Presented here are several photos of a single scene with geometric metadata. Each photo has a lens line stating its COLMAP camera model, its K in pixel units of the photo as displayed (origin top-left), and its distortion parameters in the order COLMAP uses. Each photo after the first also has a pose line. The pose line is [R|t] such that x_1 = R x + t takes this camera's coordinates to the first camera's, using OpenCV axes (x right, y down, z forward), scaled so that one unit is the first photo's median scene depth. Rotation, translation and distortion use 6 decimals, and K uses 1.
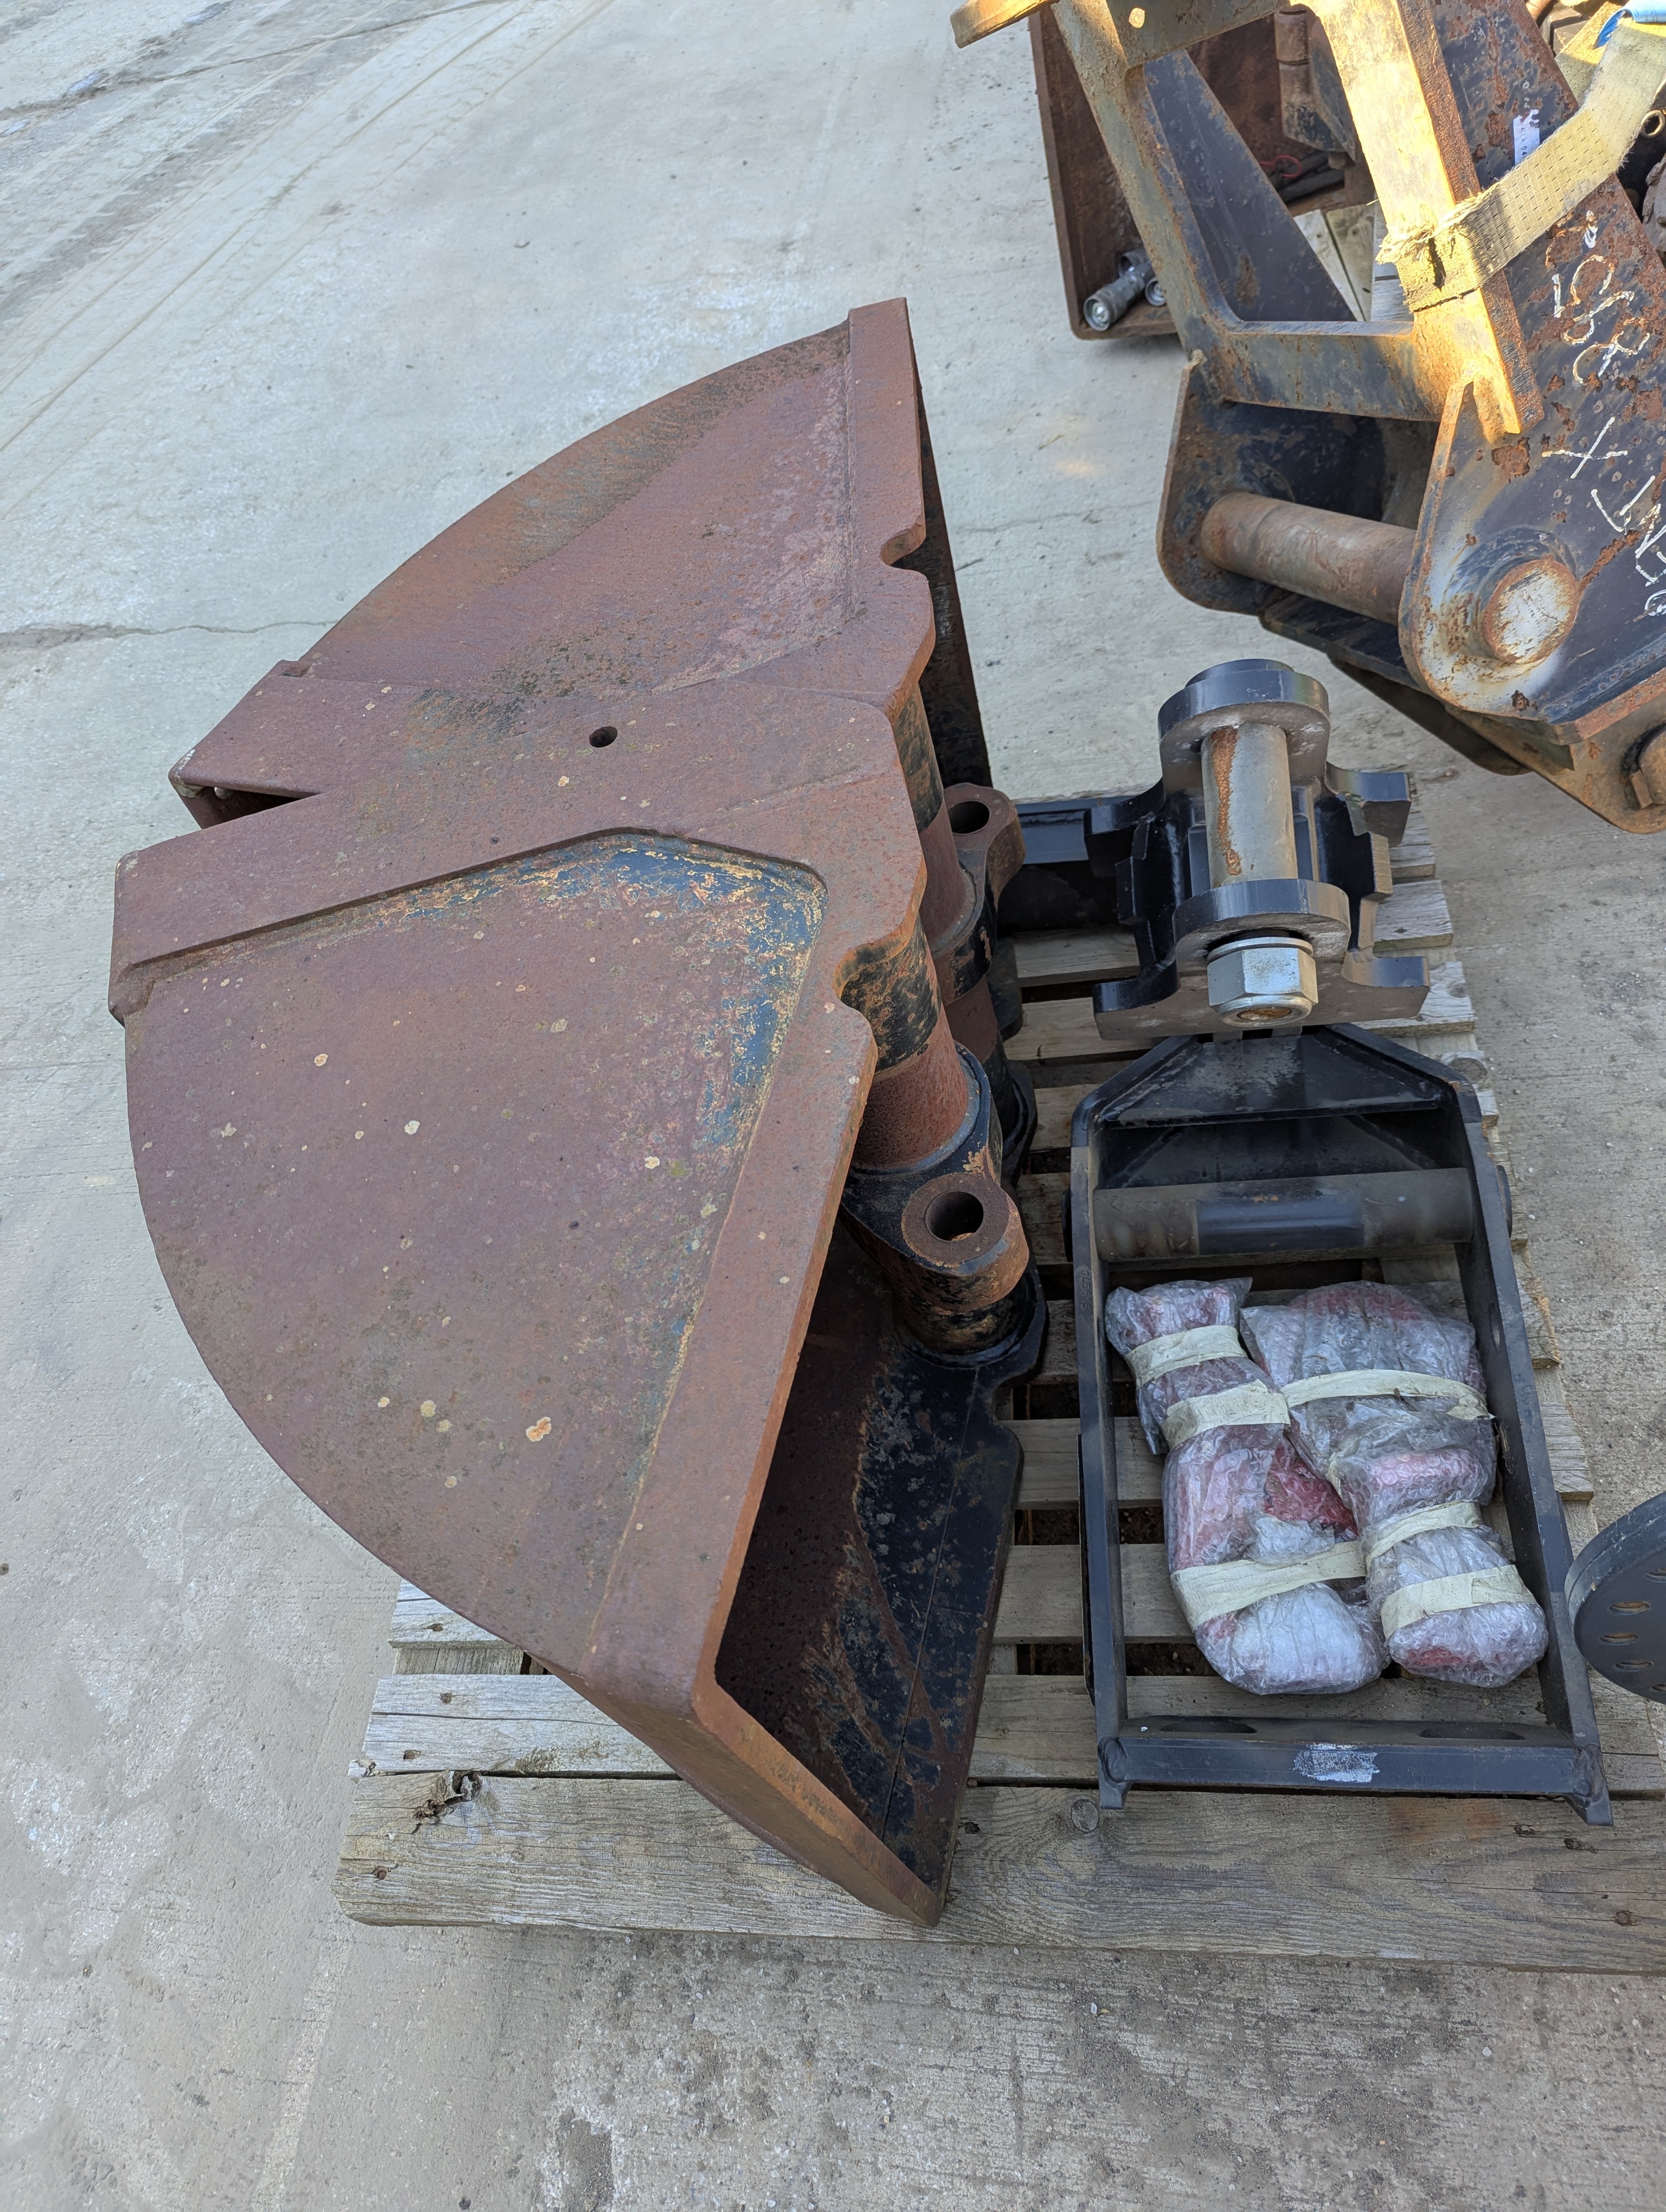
lens RADIAL K [[1564.9, 0, 836.0], [0, 1564.9, 1107.5], [0, 0, 1]] dist [0.001383, -0.001763]
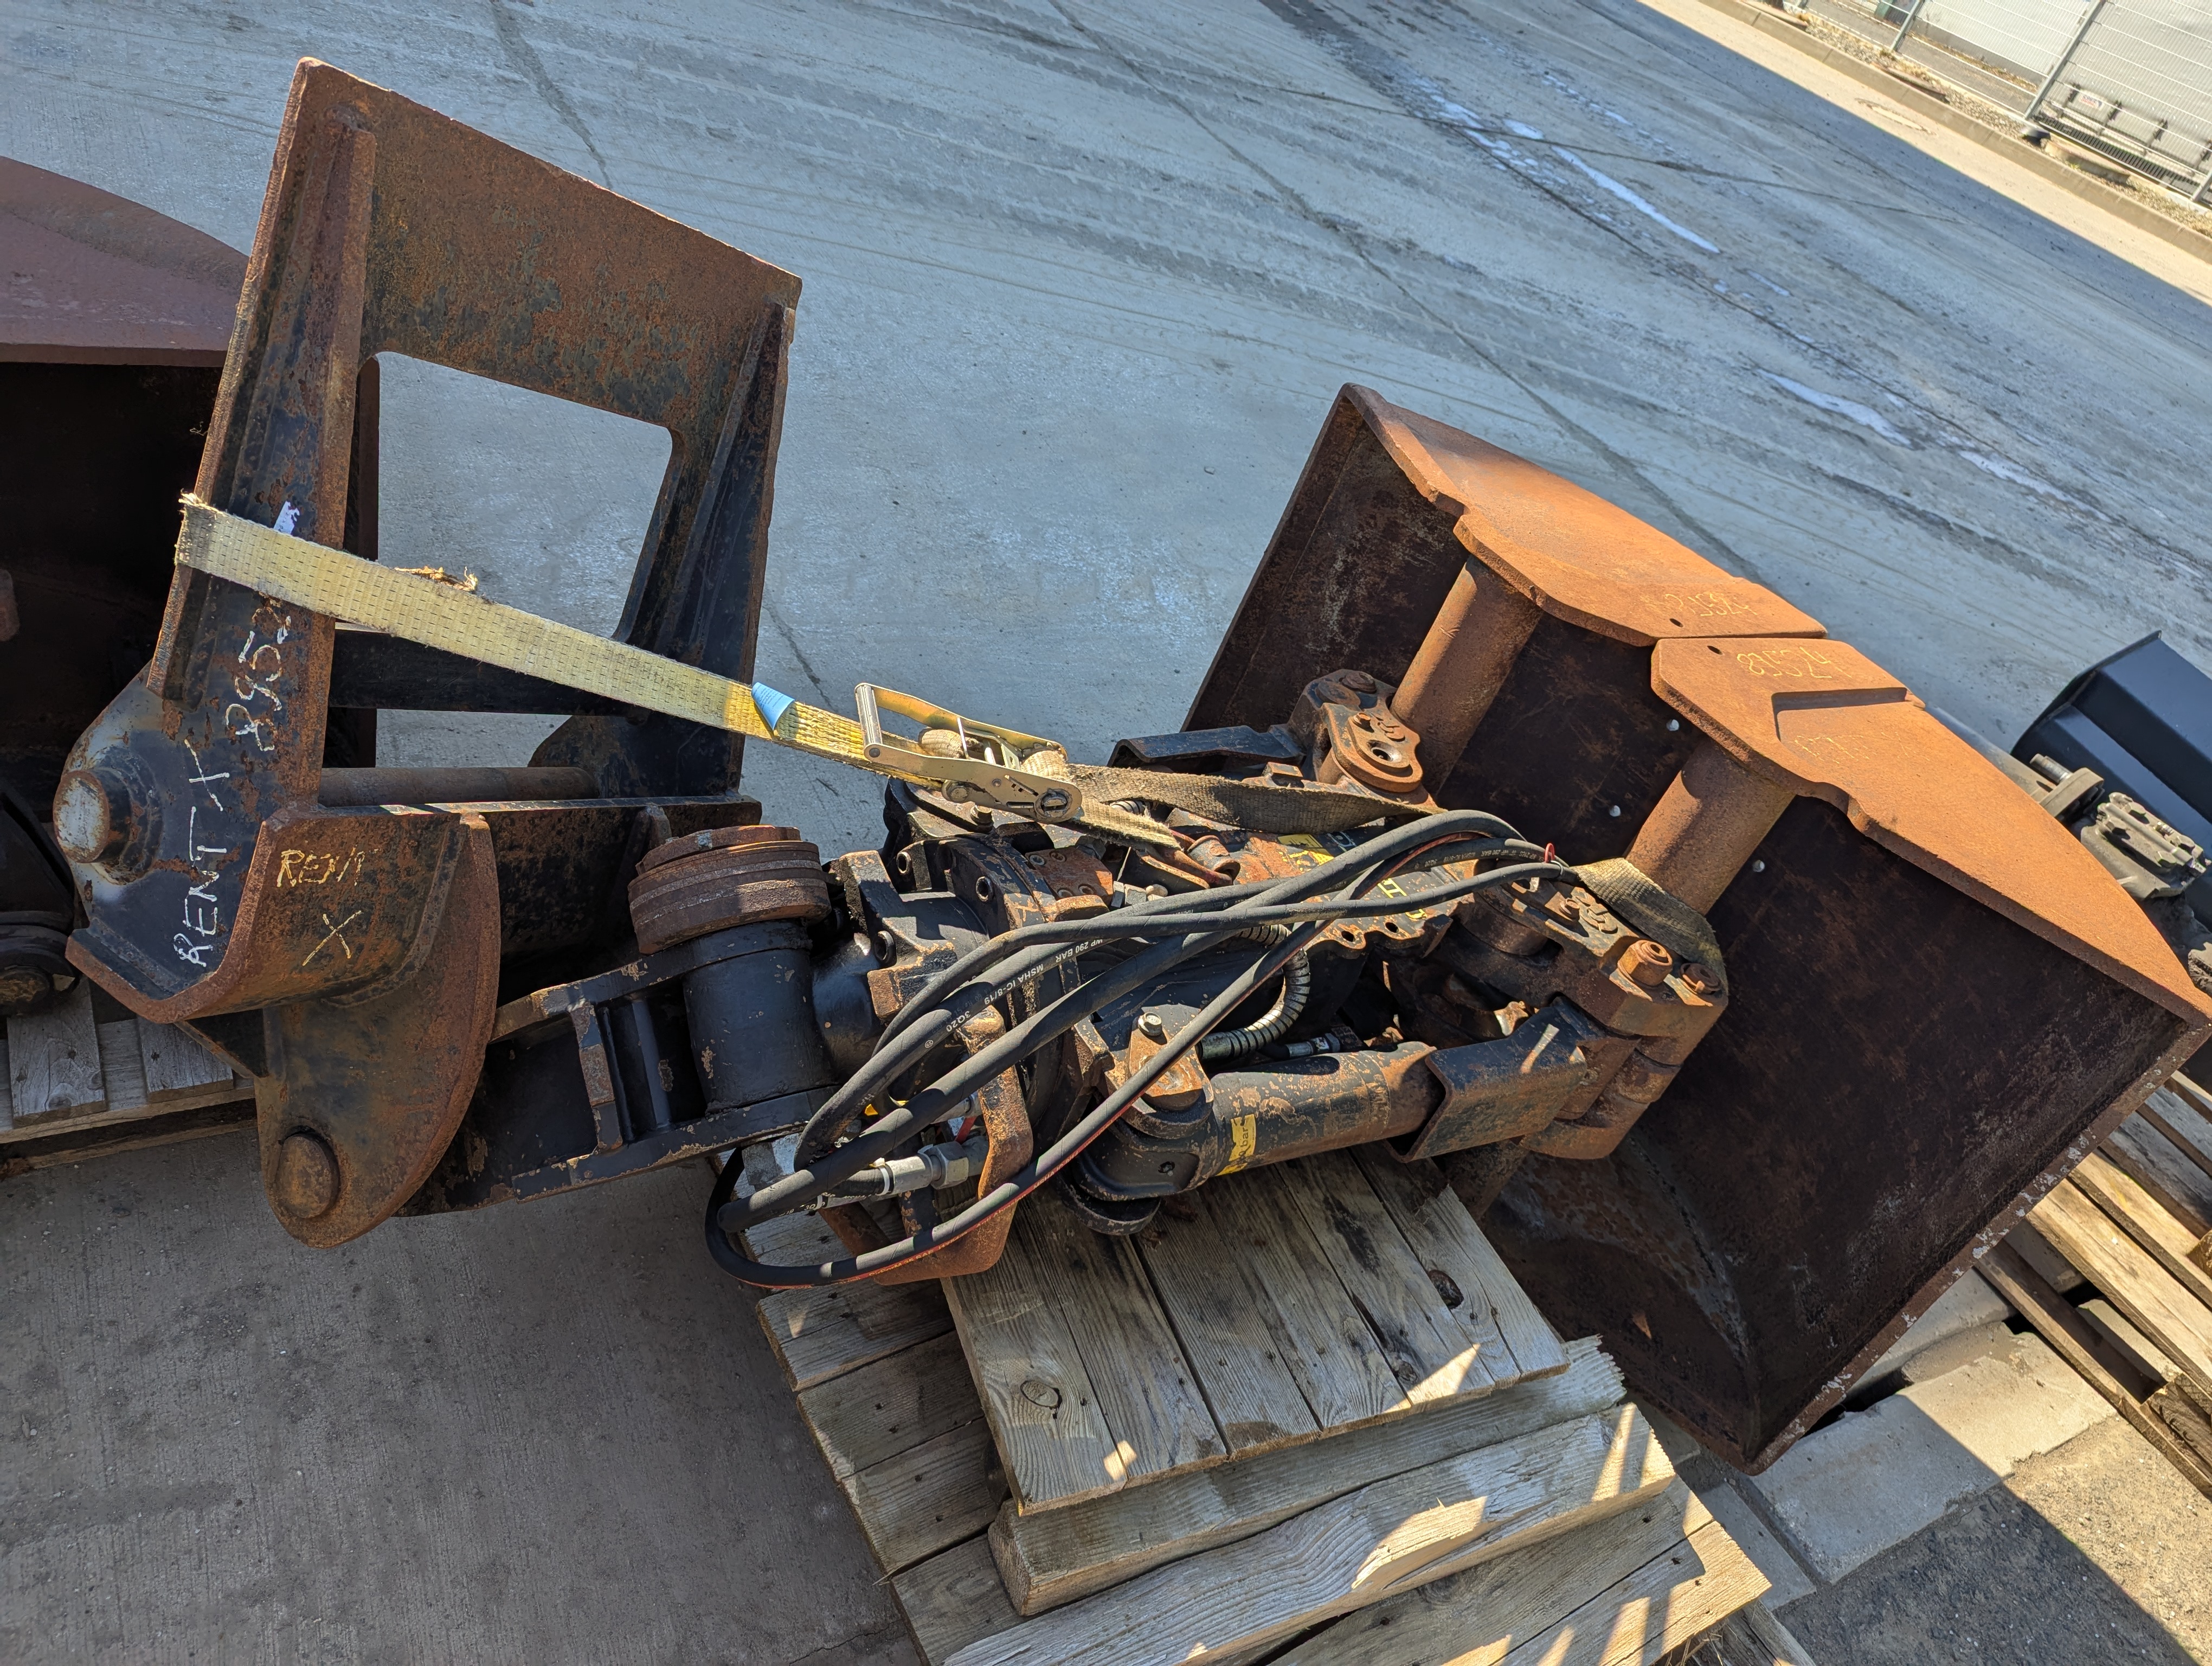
lens RADIAL K [[1564.9, 0, 1106.5], [0, 1564.9, 841.3], [0, 0, 1]] dist [0.001383, -0.001763]
pose [[0.449576, 0.804323, -0.388517, 0.491168], [-0.880431, 0.472418, -0.040779, -0.364388], [0.150743, 0.360395, 0.920539, 0.050110]]
